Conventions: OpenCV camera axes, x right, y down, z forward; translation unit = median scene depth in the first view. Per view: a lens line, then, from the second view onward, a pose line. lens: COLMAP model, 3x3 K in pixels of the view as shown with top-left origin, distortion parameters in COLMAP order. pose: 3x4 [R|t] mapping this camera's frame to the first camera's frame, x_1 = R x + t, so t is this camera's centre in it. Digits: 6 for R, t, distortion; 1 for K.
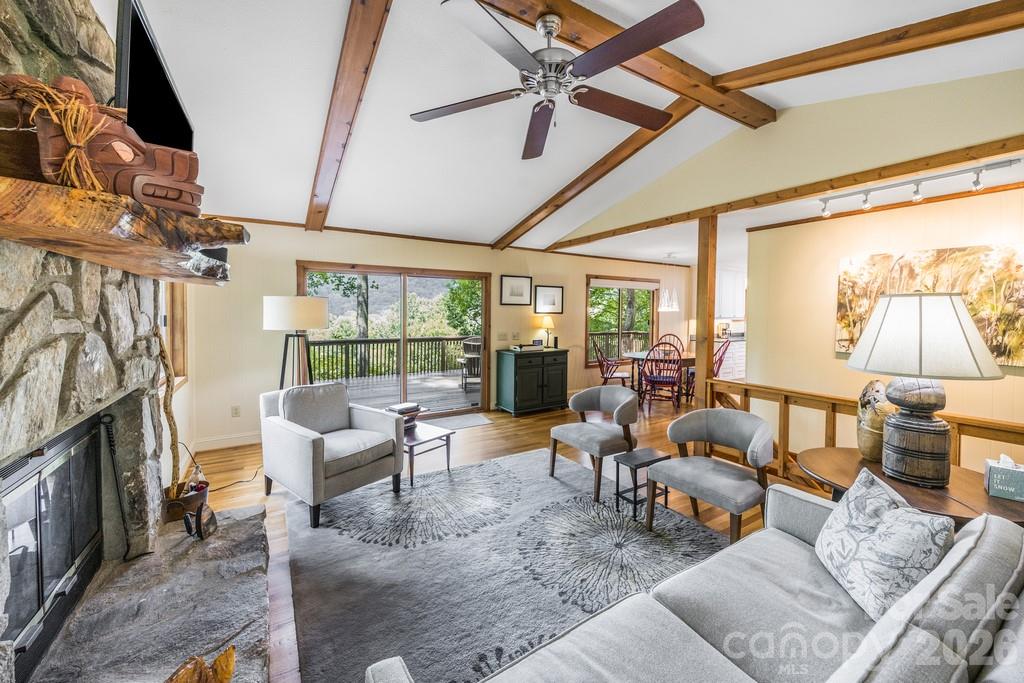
lens RADIAL K [[401.4, 0, 511.3], [0, 401.4, 314.6], [0, 0, 1]] dist [-0.000118, -0.000050]
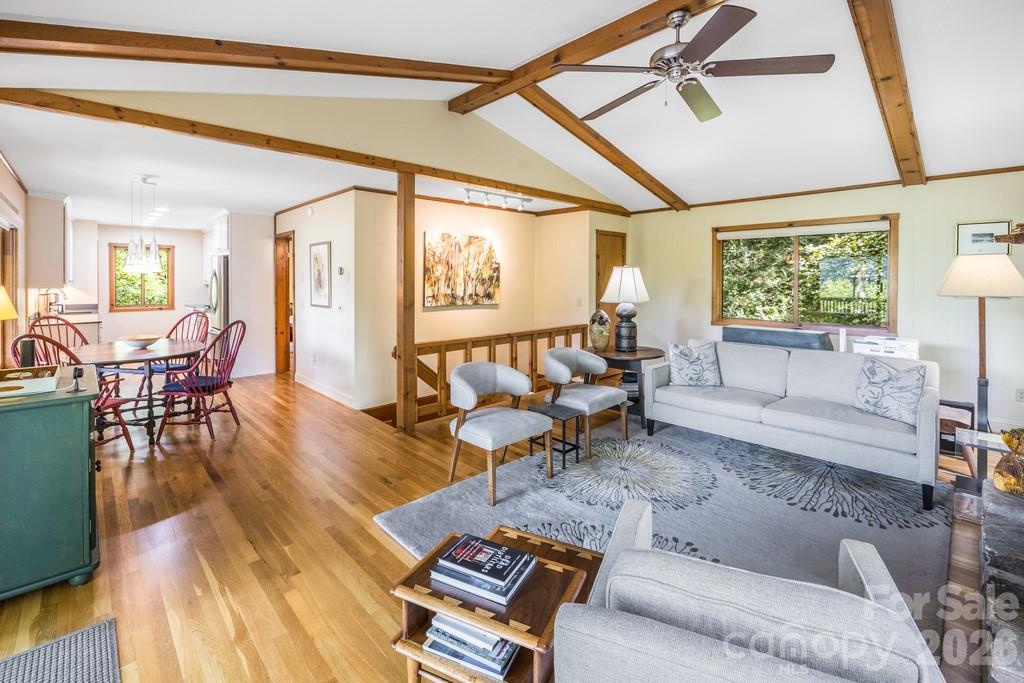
lens RADIAL K [[450.2, 0, 514.2], [0, 450.2, 285.5], [0, 0, 1]] dist [-0.000867, -0.000166]
pose [[-0.217702, -0.022255, 0.975761, -0.406888], [0.006075, 0.999690, 0.024156, -0.003560], [-0.975996, 0.011187, -0.217500, 0.679135]]
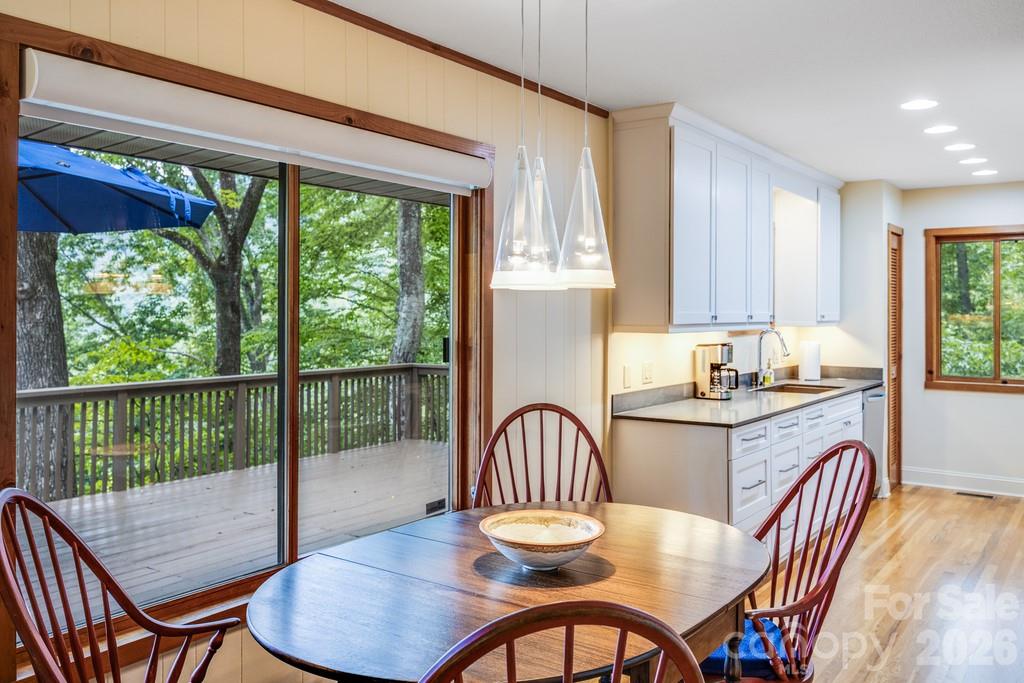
lens RADIAL K [[811.7, 0, 510.6], [0, 811.7, 308.6], [0, 0, 1]] dist [0.007464, 0.003664]
pose [[0.927976, -0.002607, 0.372630, 0.287080], [0.005410, 0.999964, -0.006477, 0.001425], [-0.372600, 0.008026, 0.927957, 0.789867]]
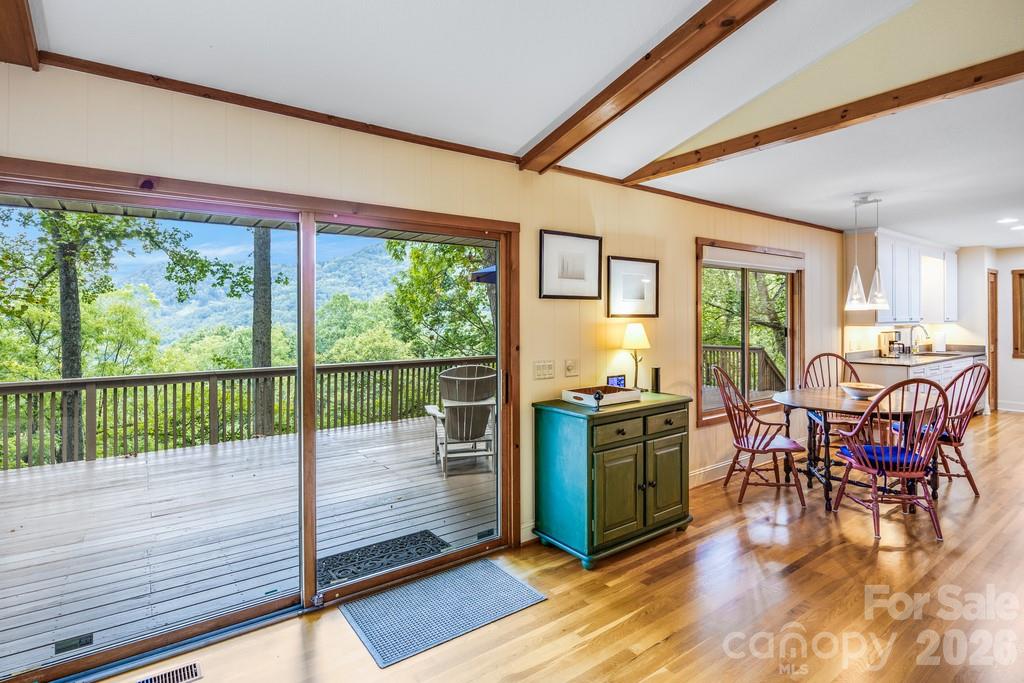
lens RADIAL K [[514.5, 0, 515.8], [0, 514.5, 317.3], [0, 0, 1]] dist [-0.003583, -0.000833]
pose [[0.996682, -0.011107, 0.080639, -0.098306], [0.011692, 0.999909, -0.006780, -0.000014], [-0.080556, 0.007700, 0.996720, 0.448212]]
